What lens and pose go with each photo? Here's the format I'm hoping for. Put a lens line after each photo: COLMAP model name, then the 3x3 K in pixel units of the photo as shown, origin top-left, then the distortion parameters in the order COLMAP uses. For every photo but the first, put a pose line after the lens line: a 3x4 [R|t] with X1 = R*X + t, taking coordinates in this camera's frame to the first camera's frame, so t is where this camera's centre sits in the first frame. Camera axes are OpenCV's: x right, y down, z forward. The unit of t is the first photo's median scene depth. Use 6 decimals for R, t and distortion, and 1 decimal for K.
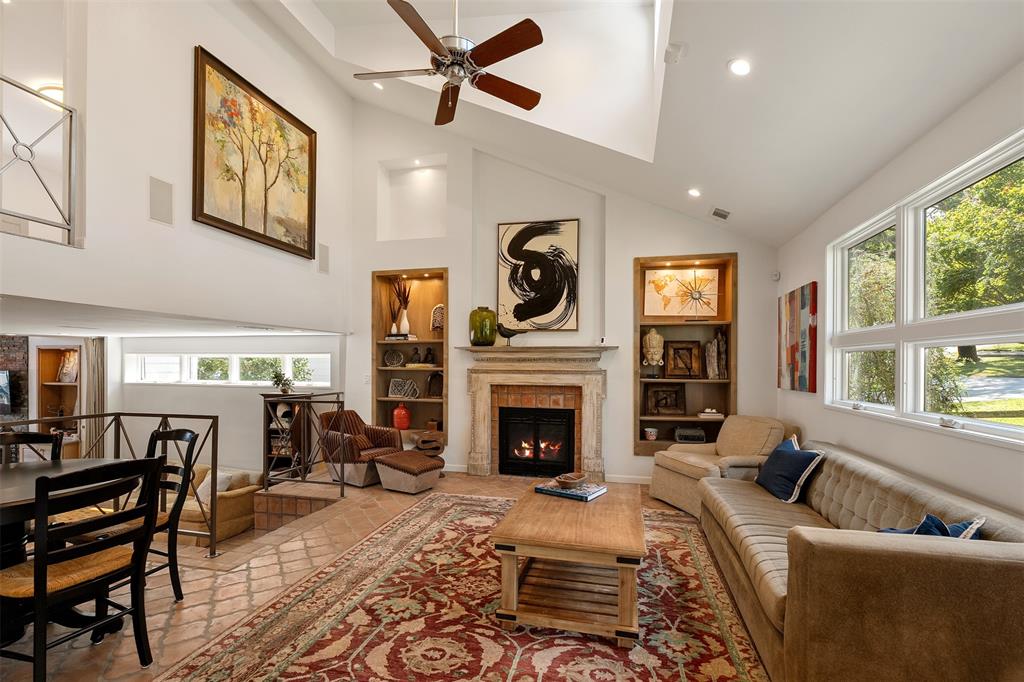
lens RADIAL K [[458.2, 0, 508.2], [0, 458.2, 362.5], [0, 0, 1]] dist [-0.001800, 0.000900]
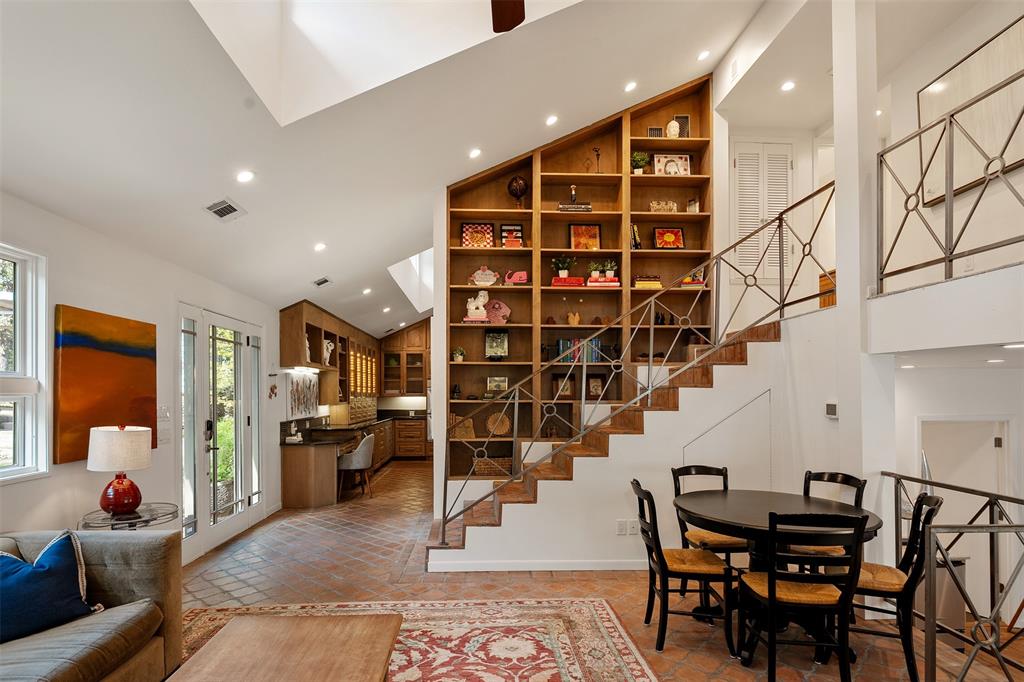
lens RADIAL K [[545.1, 0, 501.5], [0, 545.1, 388.8], [0, 0, 1]] dist [0.007409, -0.000186]
pose [[-0.956559, -0.003161, -0.291520, 0.050055], [-0.000431, 0.999955, -0.009428, -0.036175], [0.291537, -0.008893, -0.956518, 1.213408]]
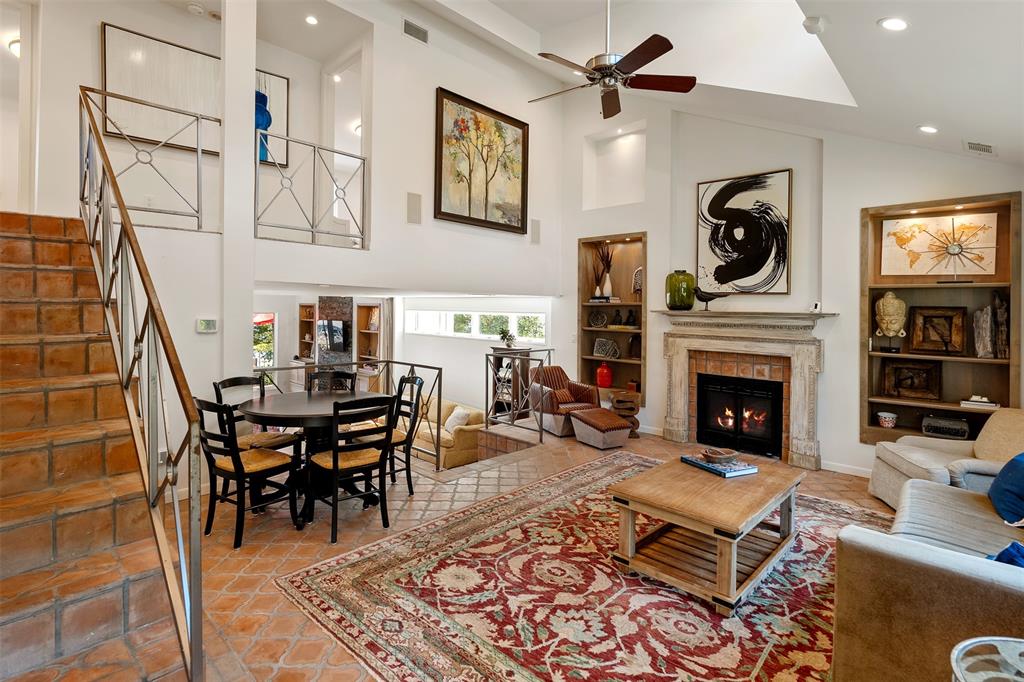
lens RADIAL K [[491.7, 0, 511.2], [0, 491.7, 310.3], [0, 0, 1]] dist [0.002260, 0.000671]
pose [[0.871595, 0.009499, -0.490134, 0.207253], [-0.009981, 0.999949, 0.001630, -0.047051], [0.490124, 0.003472, 0.871646, -0.134929]]
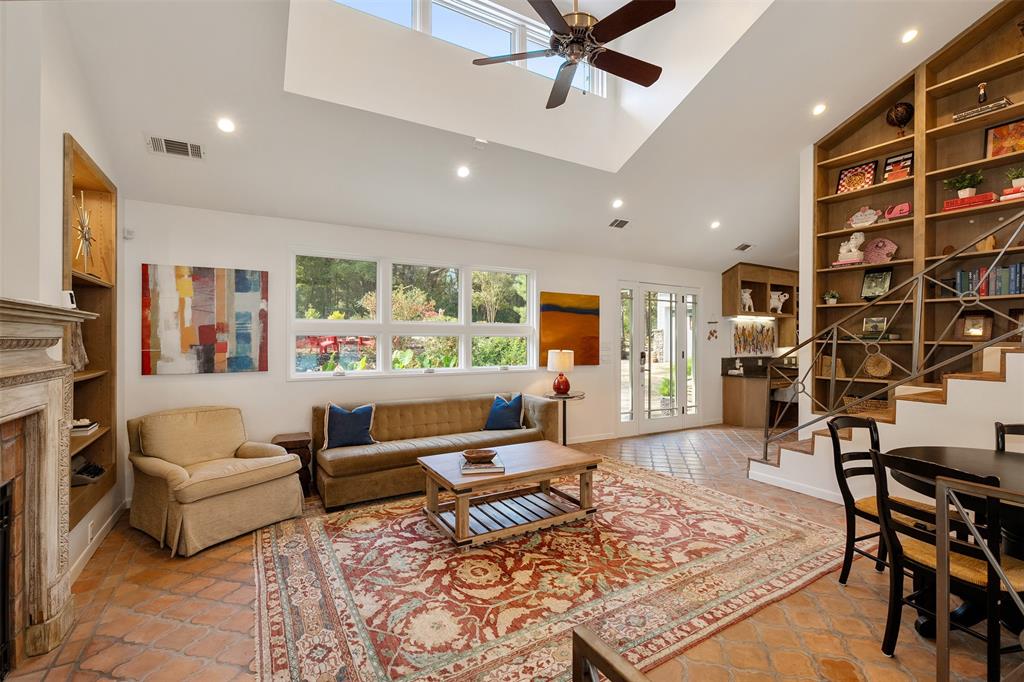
lens RADIAL K [[458.2, 0, 512.1], [0, 458.2, 342.8], [0, 0, 1]] dist [-0.001800, 0.000900]
pose [[-0.704669, -0.010495, 0.709458, -0.536826], [-0.008263, 0.999944, 0.006585, -0.015136], [-0.709488, -0.001222, -0.704717, 1.334925]]
